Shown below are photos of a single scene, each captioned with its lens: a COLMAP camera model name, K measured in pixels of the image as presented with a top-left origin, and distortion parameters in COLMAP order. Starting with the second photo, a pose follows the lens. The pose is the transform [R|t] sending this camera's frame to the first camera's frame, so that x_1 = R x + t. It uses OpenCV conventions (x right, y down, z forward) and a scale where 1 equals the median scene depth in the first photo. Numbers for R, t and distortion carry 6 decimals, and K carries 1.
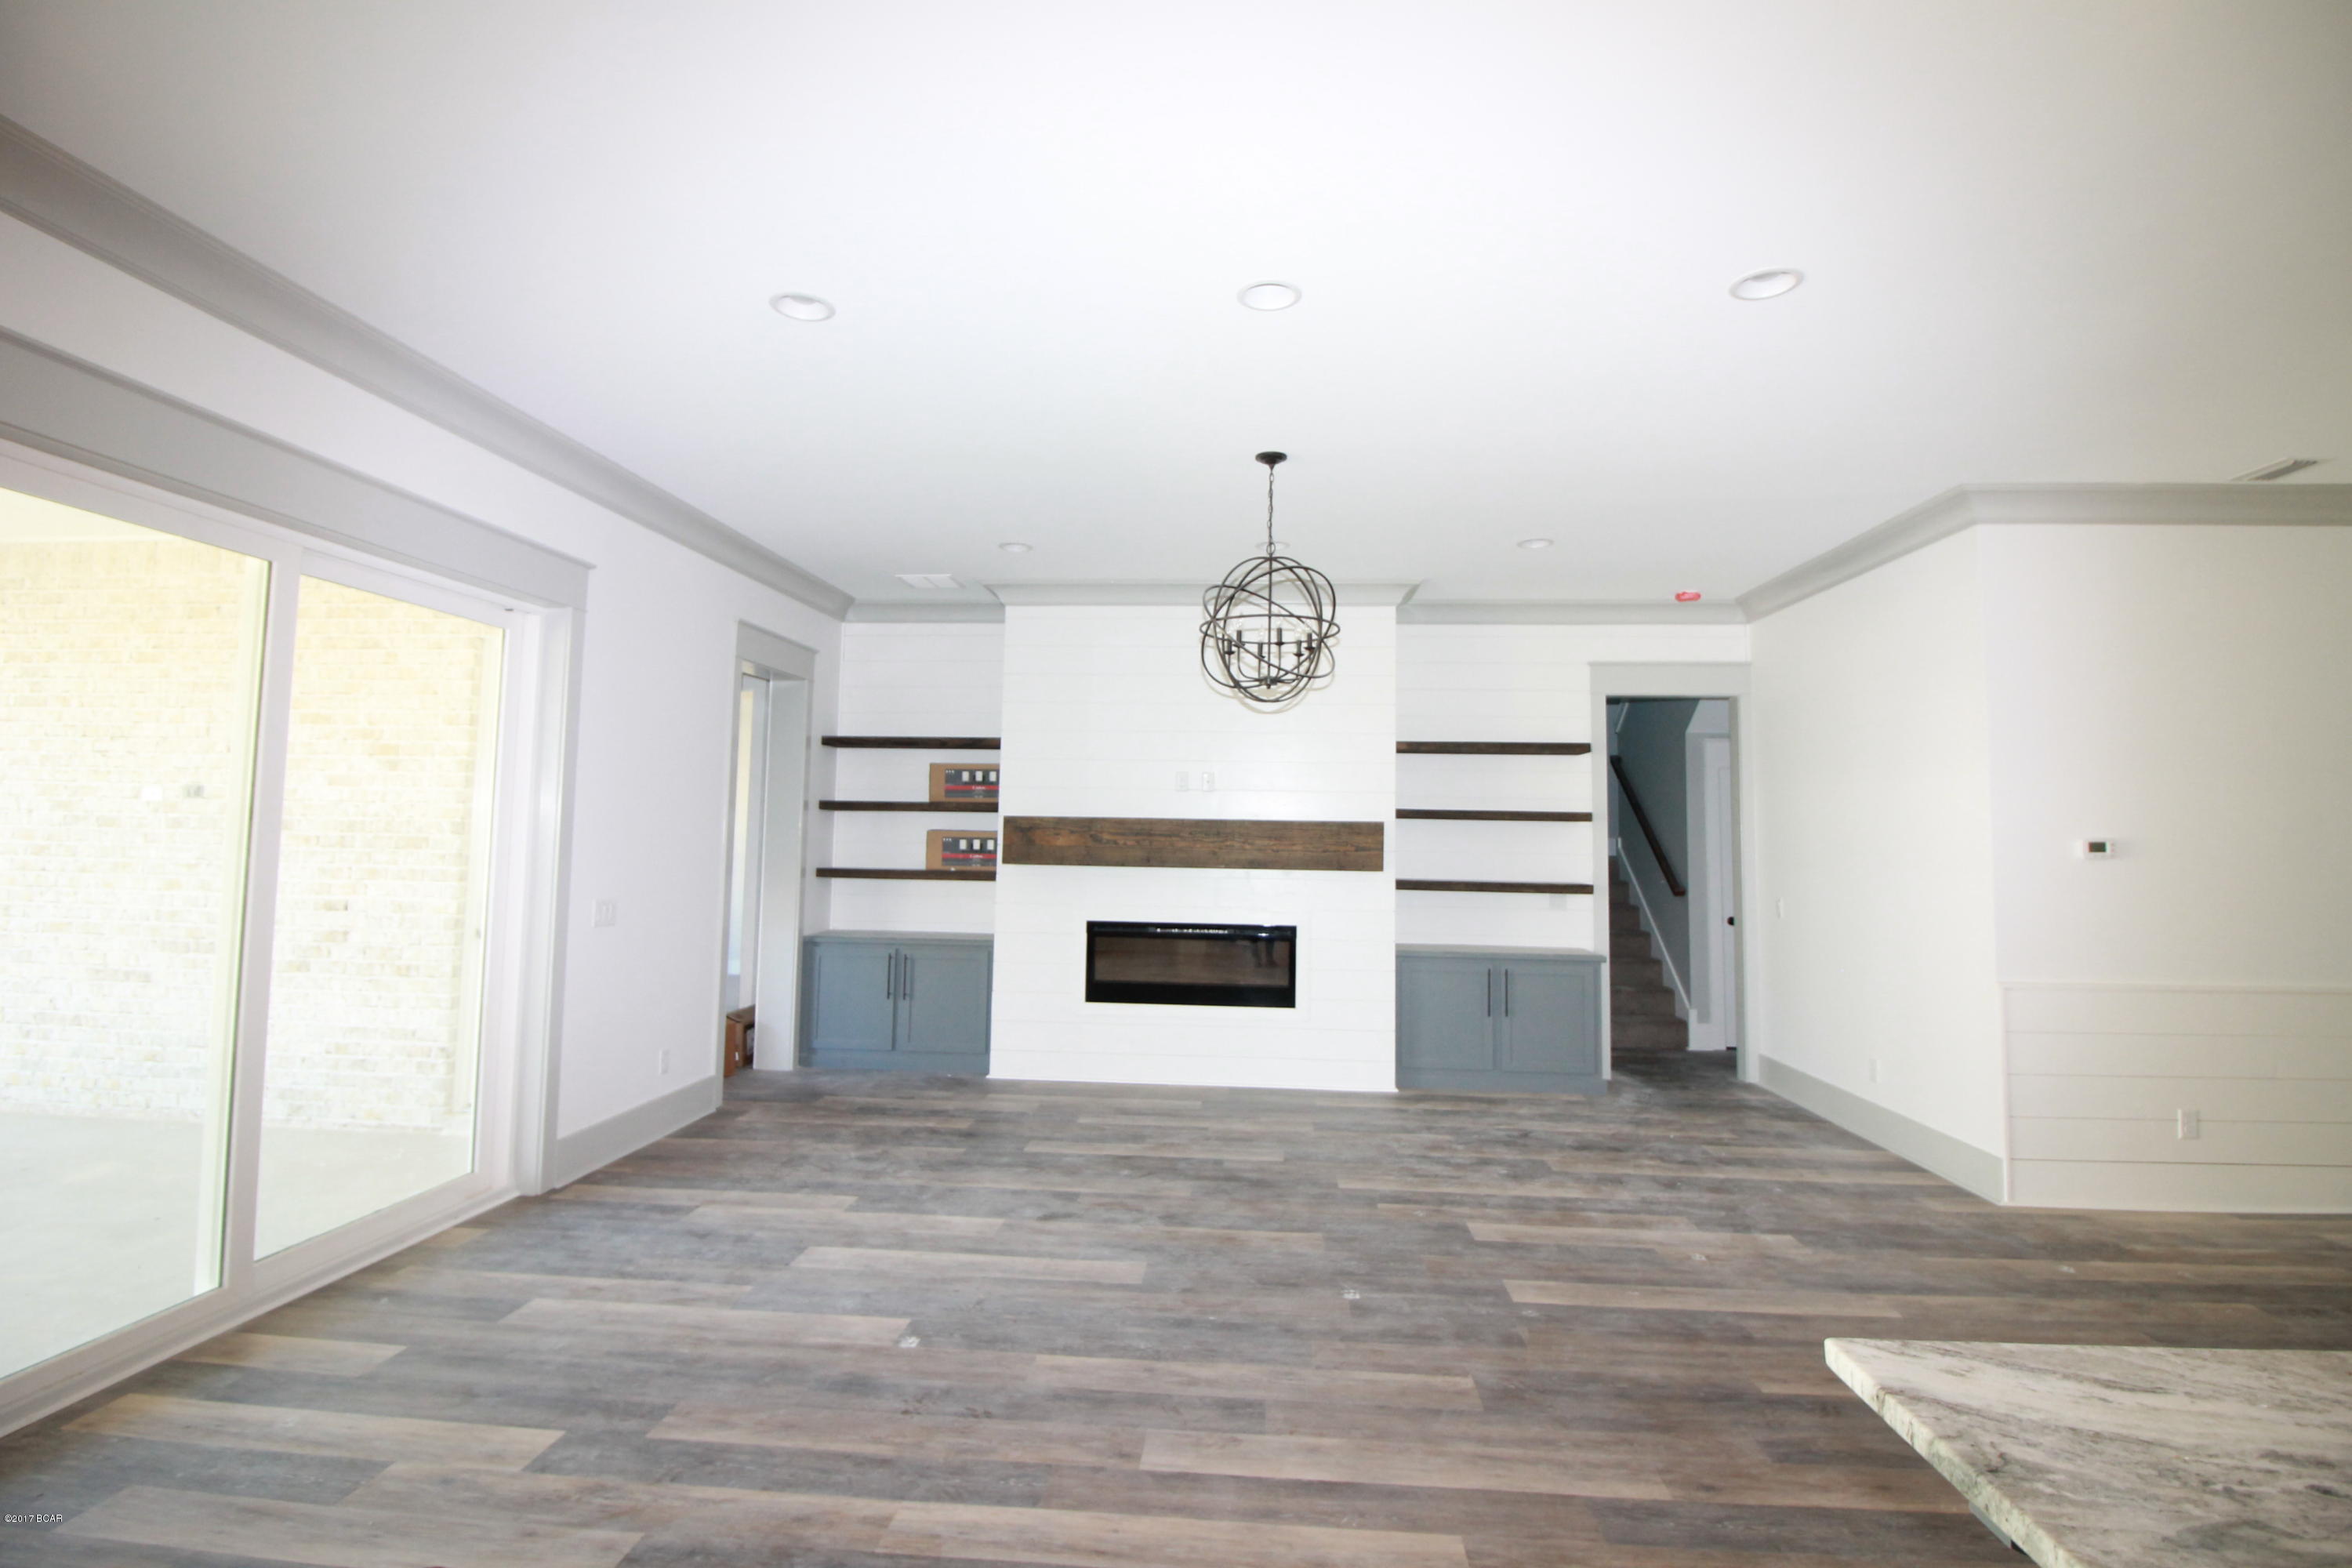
lens RADIAL K [[1162.1, 0, 1181.5], [0, 1162.1, 745.4], [0, 0, 1]] dist [0.001386, -0.018129]
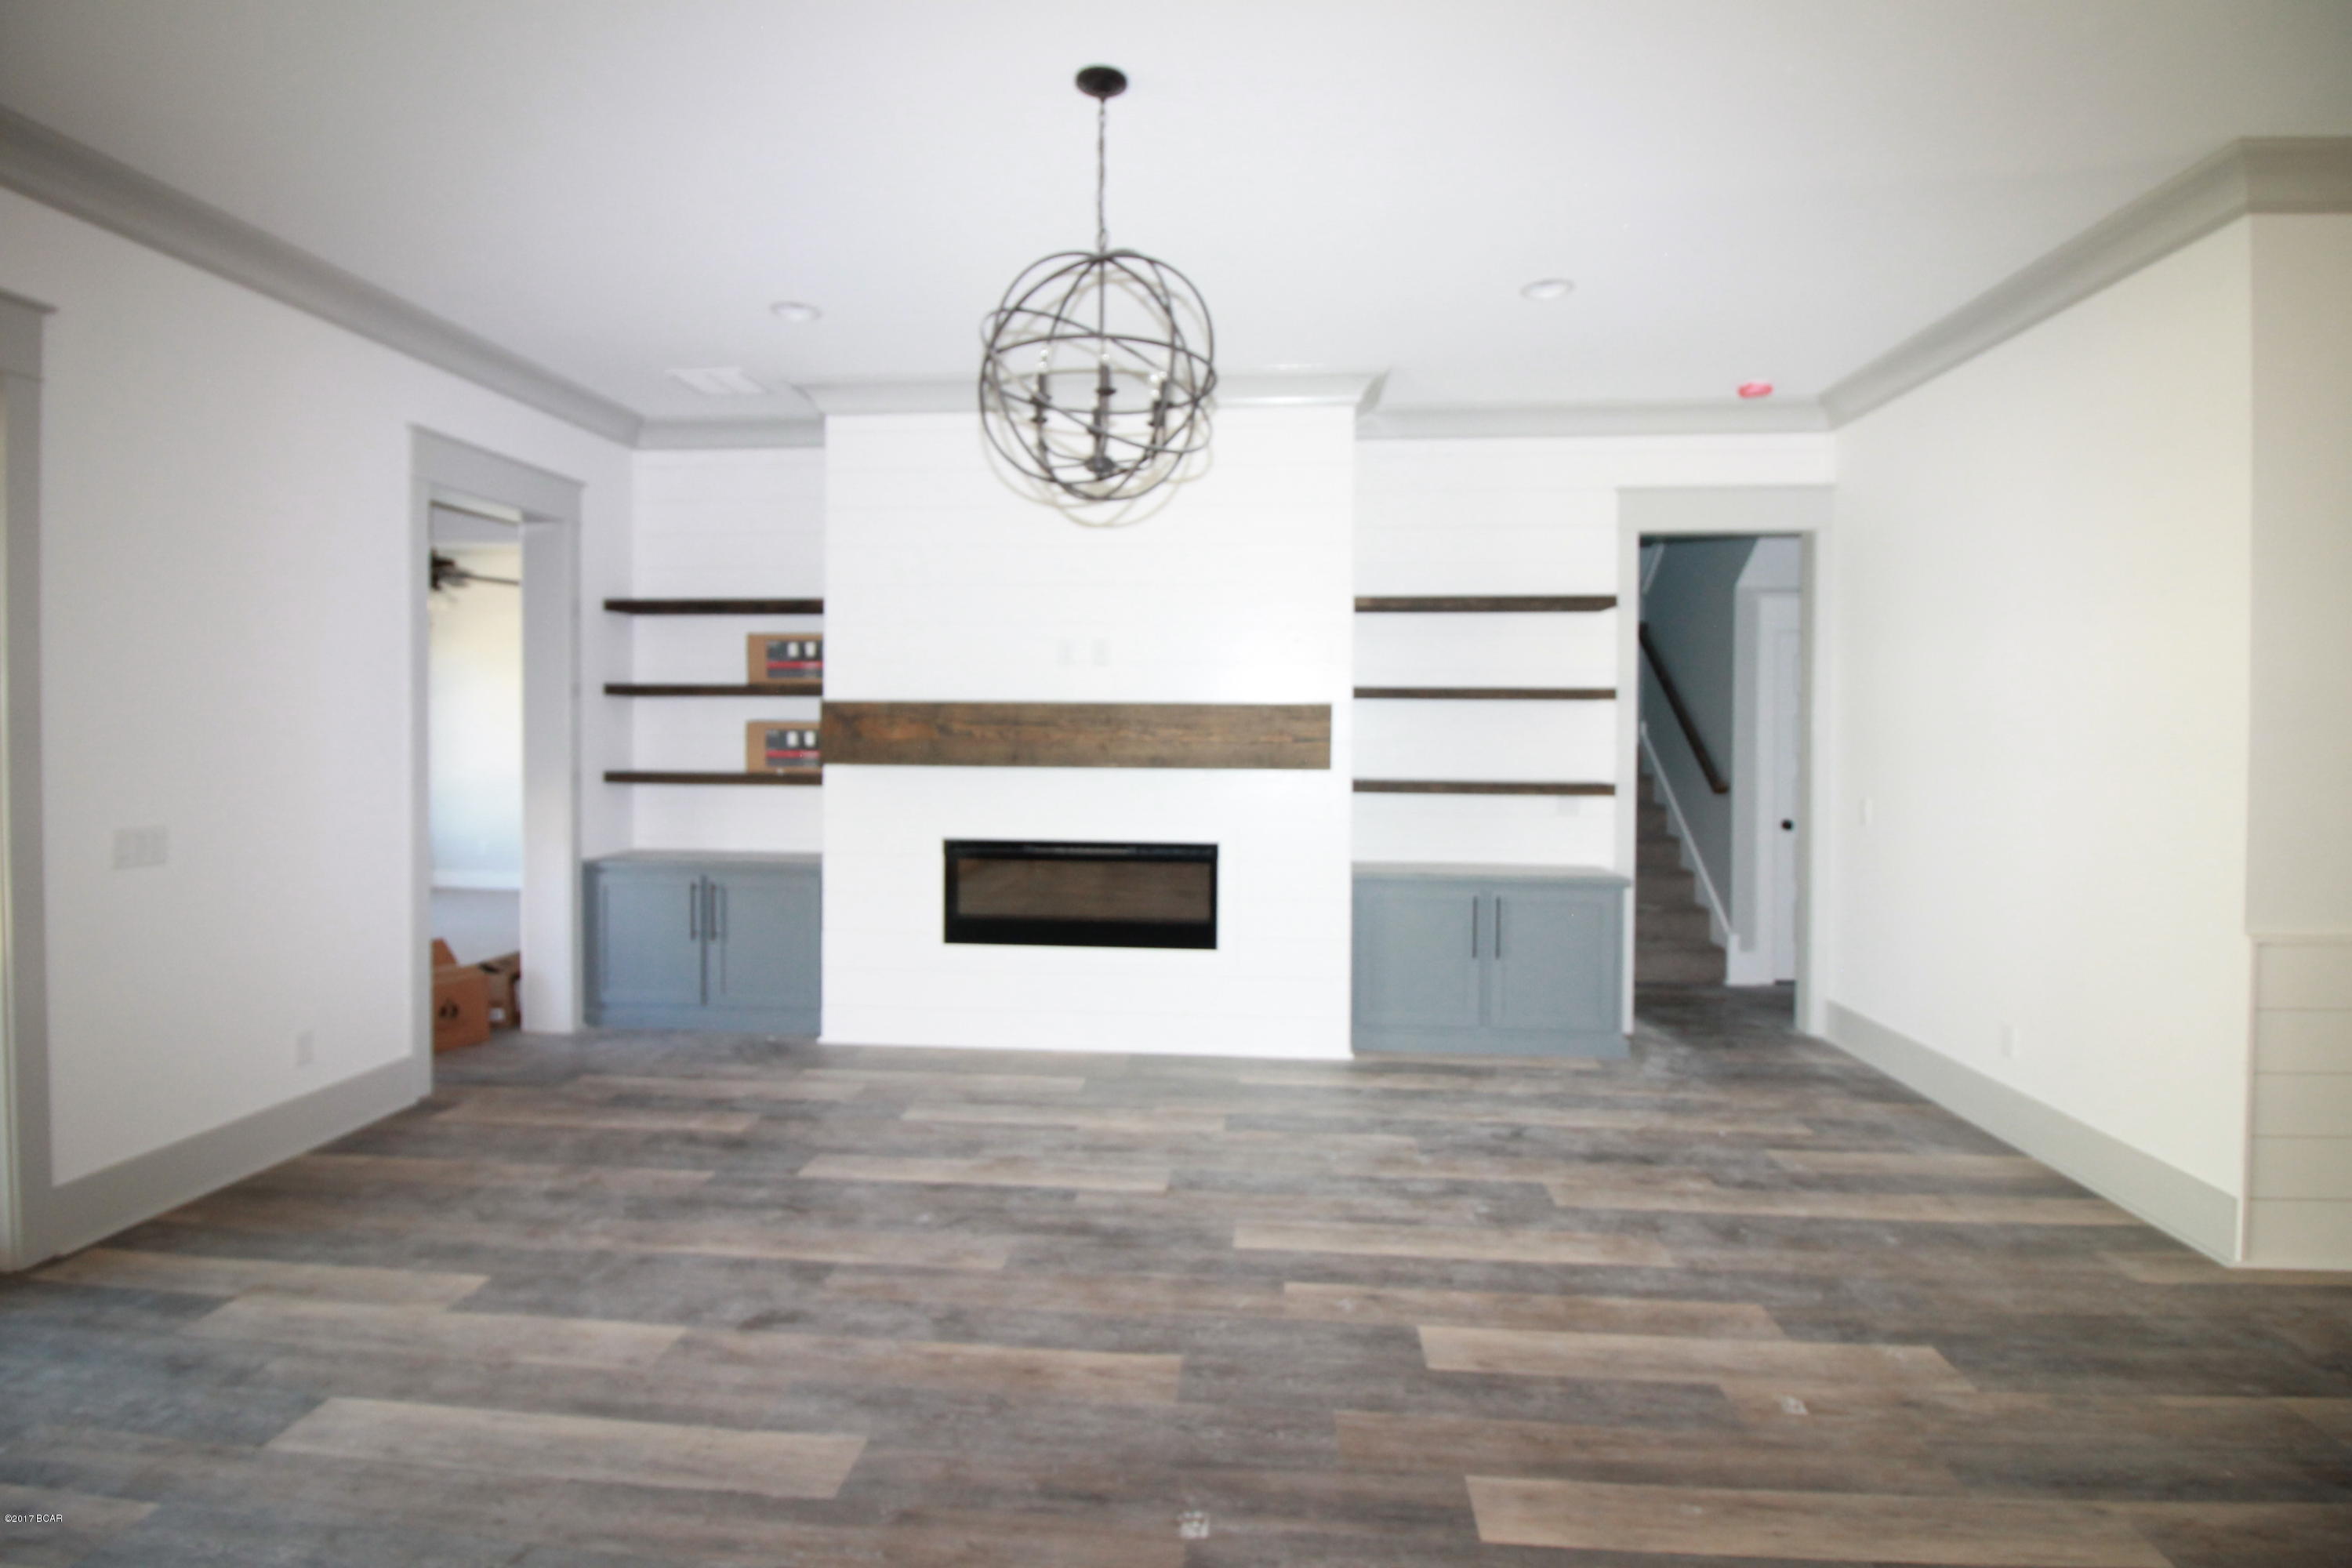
lens RADIAL K [[1162.1, 0, 1181.5], [0, 1162.1, 745.4], [0, 0, 1]] dist [0.001386, -0.018129]
pose [[0.999921, -0.010390, -0.007085, 0.088522], [0.011002, 0.995640, 0.092632, 0.025305], [0.006091, -0.092703, 0.995675, 0.283544]]
